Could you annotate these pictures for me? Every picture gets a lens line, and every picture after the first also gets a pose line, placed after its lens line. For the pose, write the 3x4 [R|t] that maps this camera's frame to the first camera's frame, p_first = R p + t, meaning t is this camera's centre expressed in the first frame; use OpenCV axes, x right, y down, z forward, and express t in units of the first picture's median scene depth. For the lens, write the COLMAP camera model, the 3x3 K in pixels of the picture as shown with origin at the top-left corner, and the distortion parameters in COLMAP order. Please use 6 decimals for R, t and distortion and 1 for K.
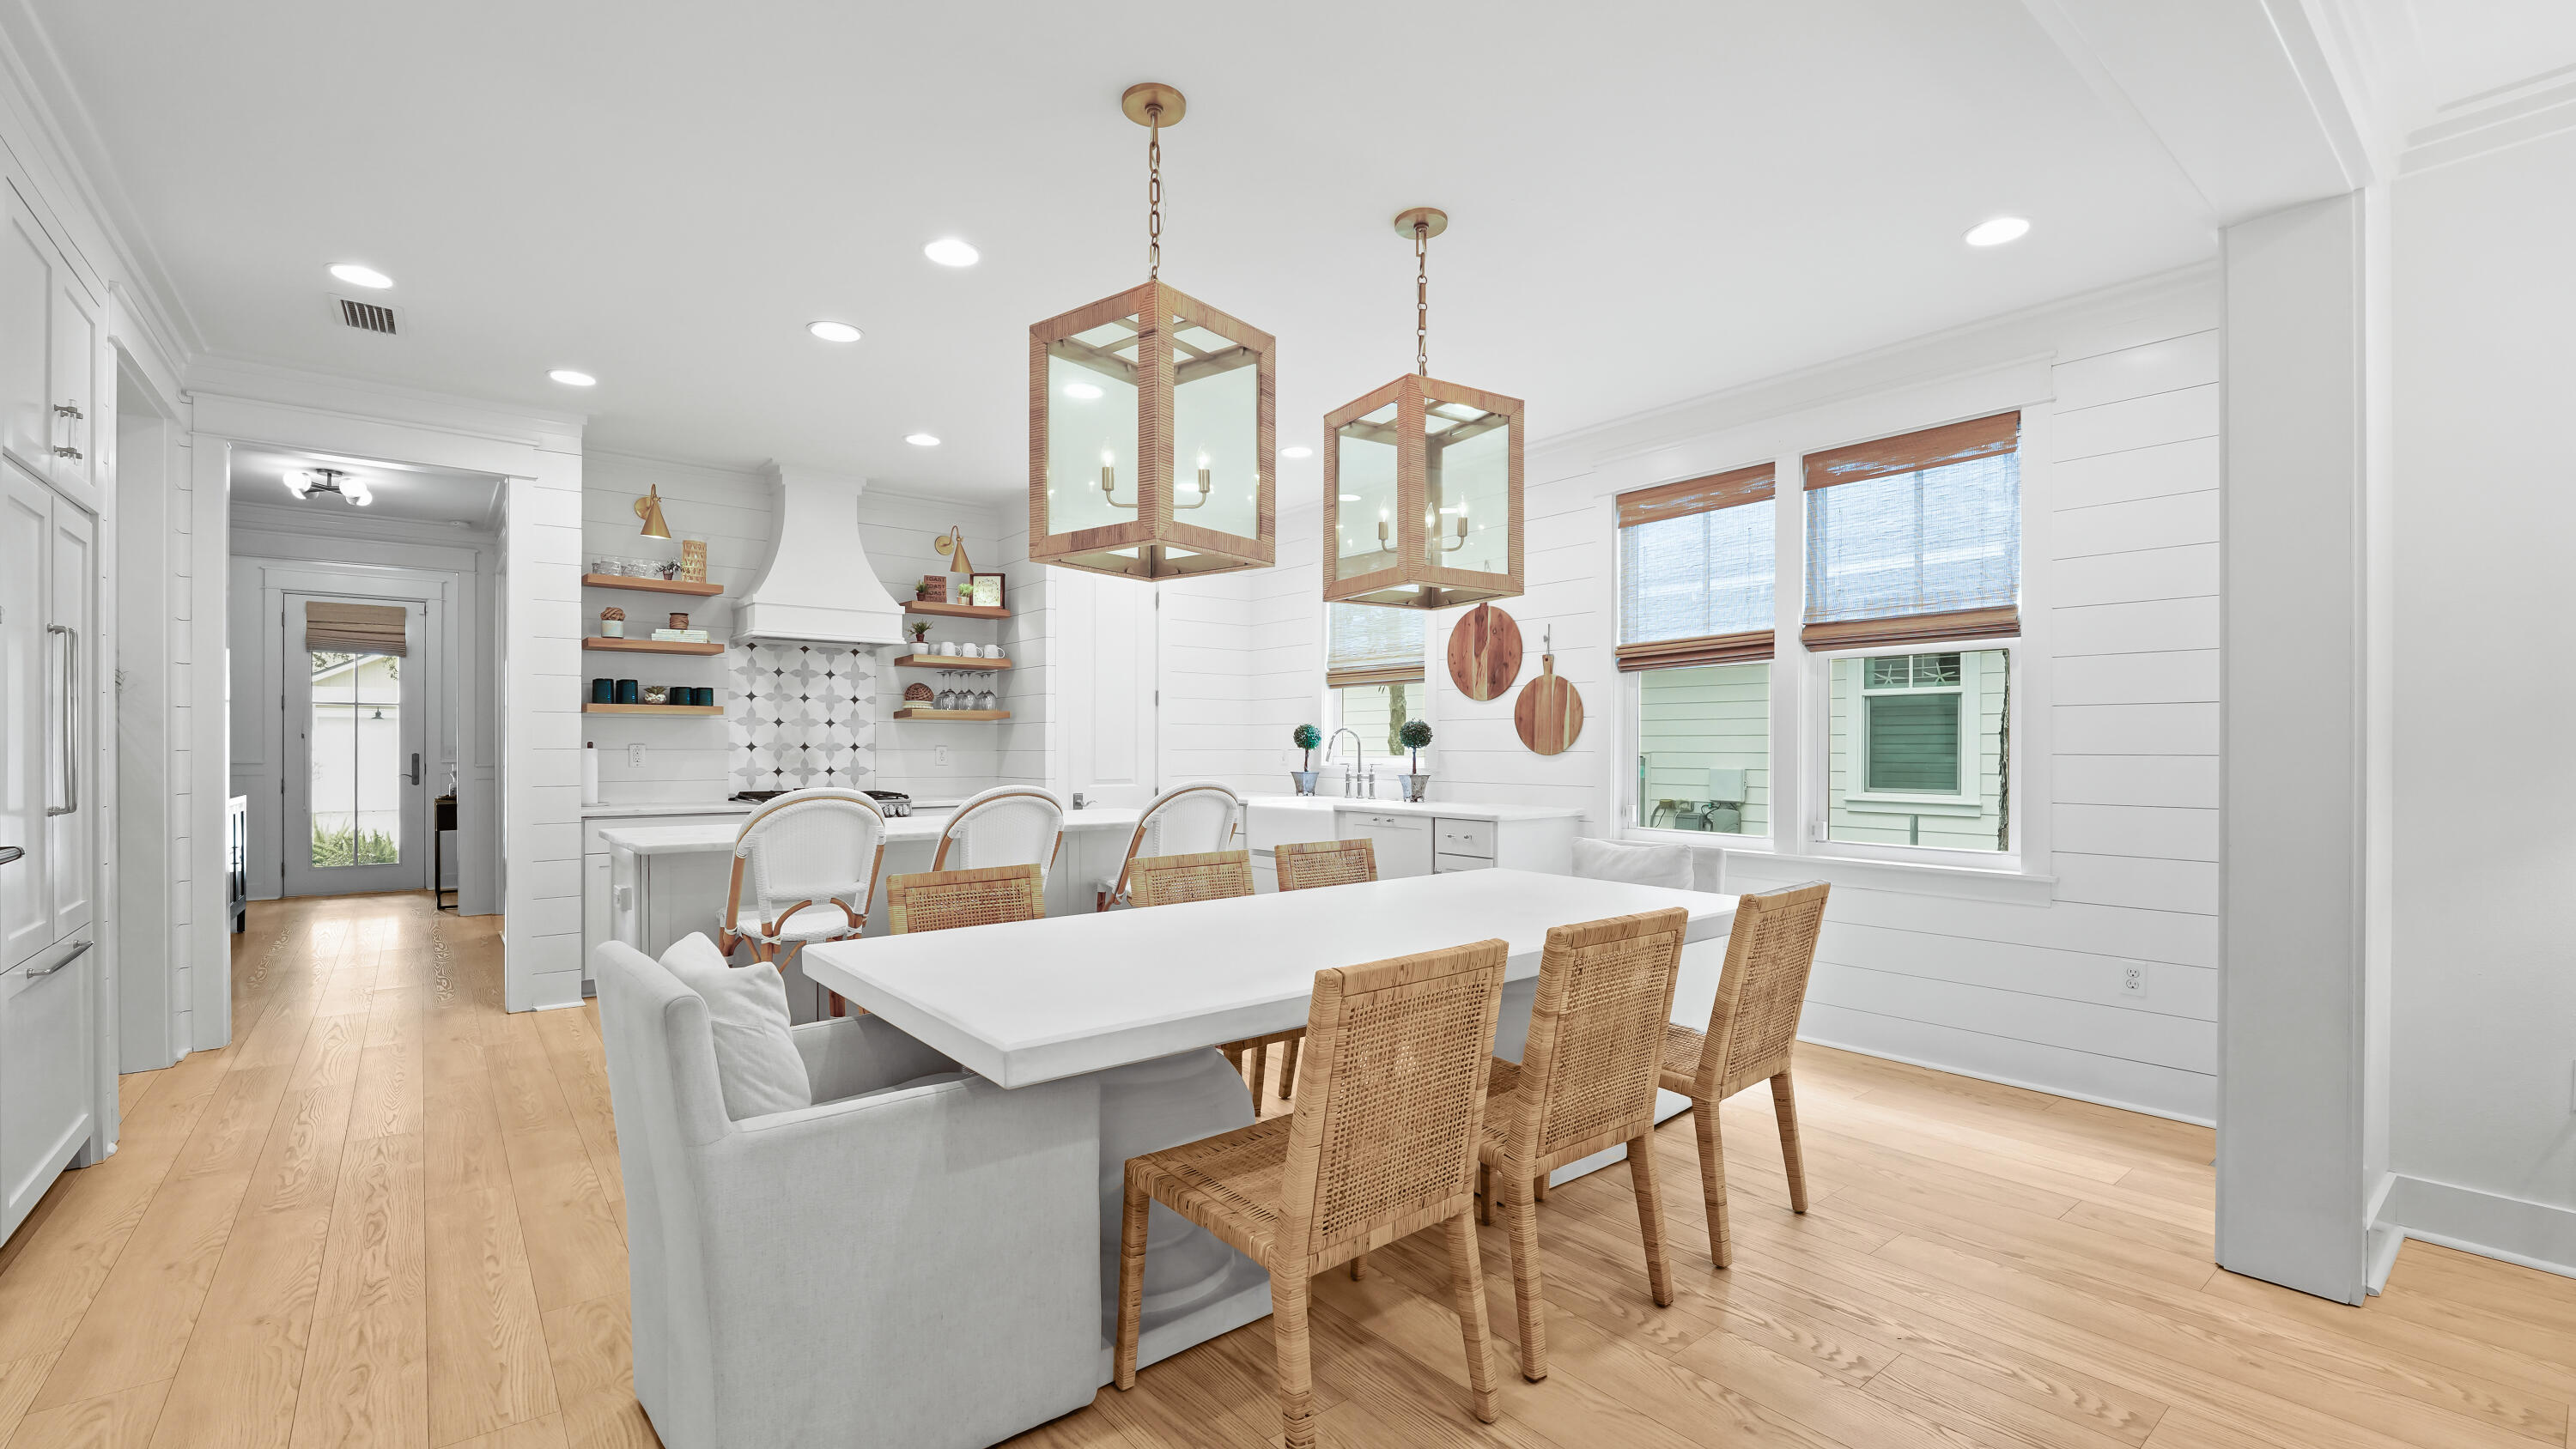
lens RADIAL K [[1076.9, 0, 1284.6], [0, 1076.9, 747.6], [0, 0, 1]] dist [-0.014325, -0.000204]
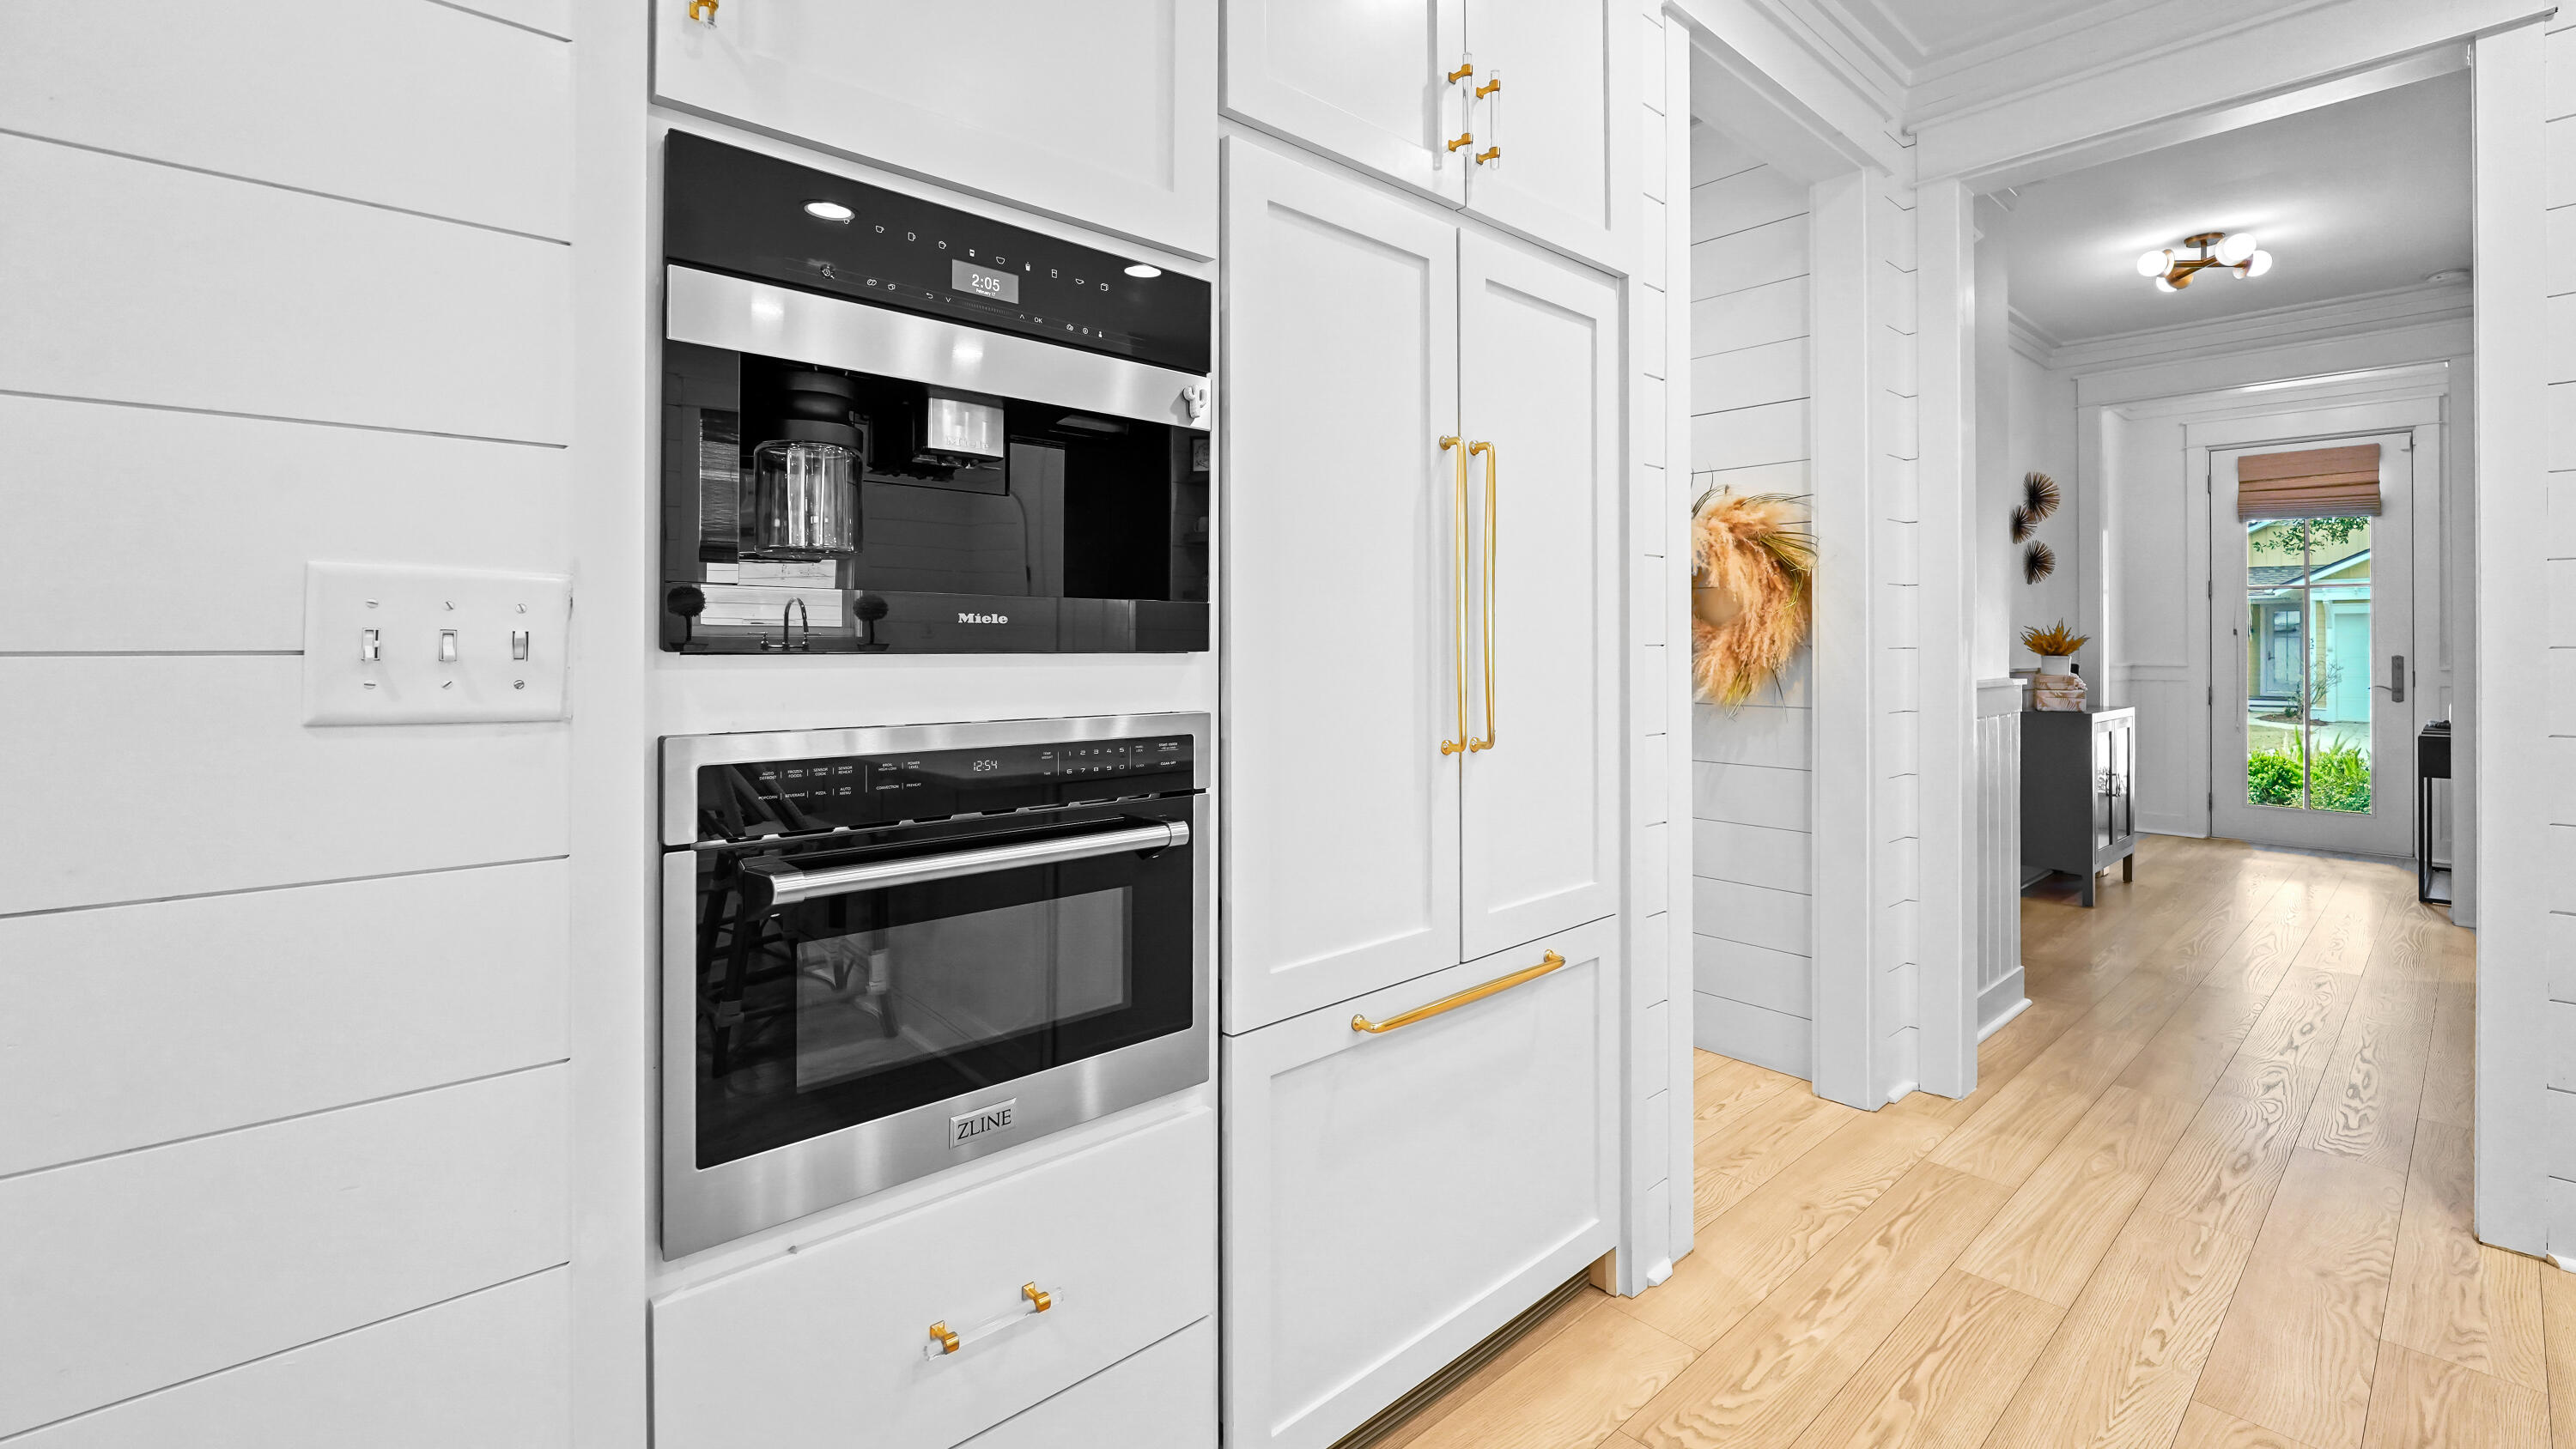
lens RADIAL K [[1096.8, 0, 1287.9], [0, 1096.8, 635.0], [0, 0, 1]] dist [-0.008717, 0.000430]
pose [[0.053479, -0.009786, -0.998521, -0.231029], [-0.003037, 0.999946, -0.009963, 0.001753], [0.998564, 0.003565, 0.053447, 0.368860]]
